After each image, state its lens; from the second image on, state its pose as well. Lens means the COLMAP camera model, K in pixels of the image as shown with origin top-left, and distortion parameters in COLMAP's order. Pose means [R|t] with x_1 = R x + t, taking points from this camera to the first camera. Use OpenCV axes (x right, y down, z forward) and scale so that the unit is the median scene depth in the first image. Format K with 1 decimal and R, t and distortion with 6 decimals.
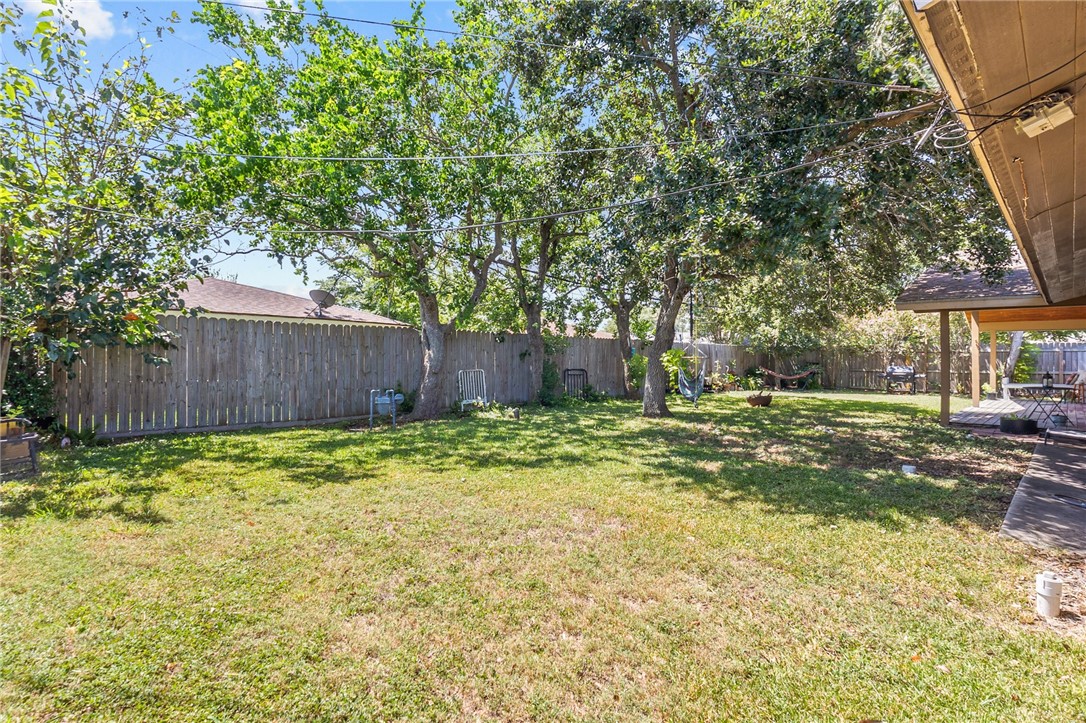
lens RADIAL K [[548.4, 0, 542.9], [0, 548.4, 359.9], [0, 0, 1]] dist [0.015117, -0.005591]
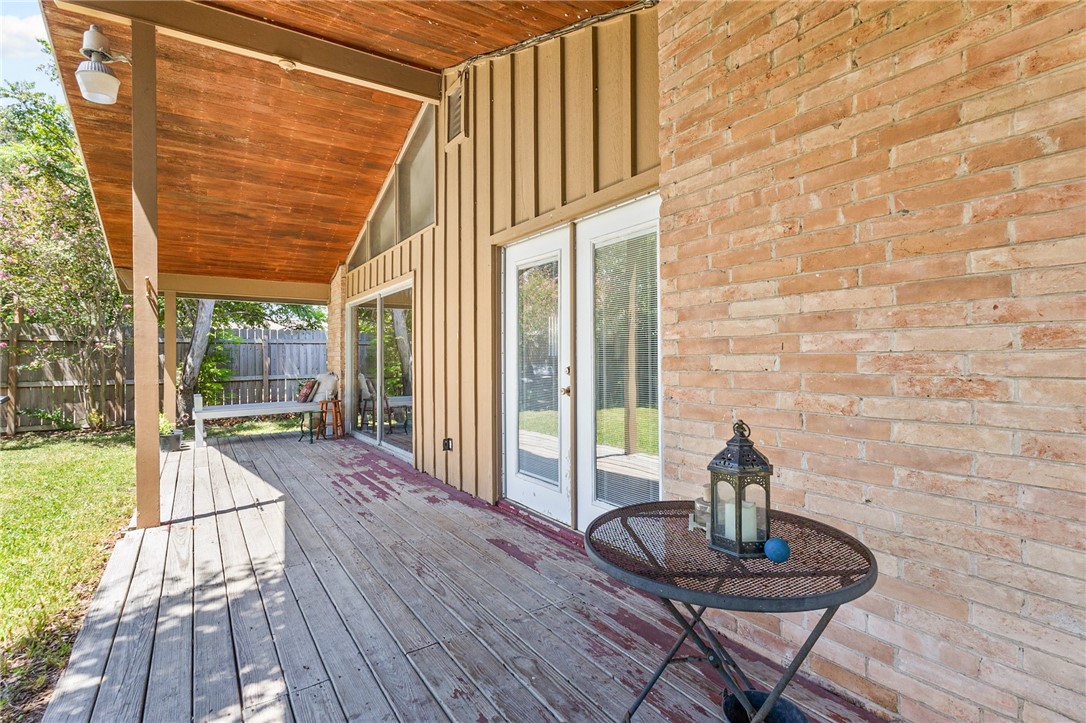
lens RADIAL K [[548.4, 0, 542.8], [0, 548.4, 363.5], [0, 0, 1]] dist [0.015117, -0.005591]
pose [[0.242566, 0.002915, 0.970131, 0.415635], [0.006074, 0.999971, -0.004524, 0.010917], [-0.970116, 0.006990, 0.242541, 0.547845]]
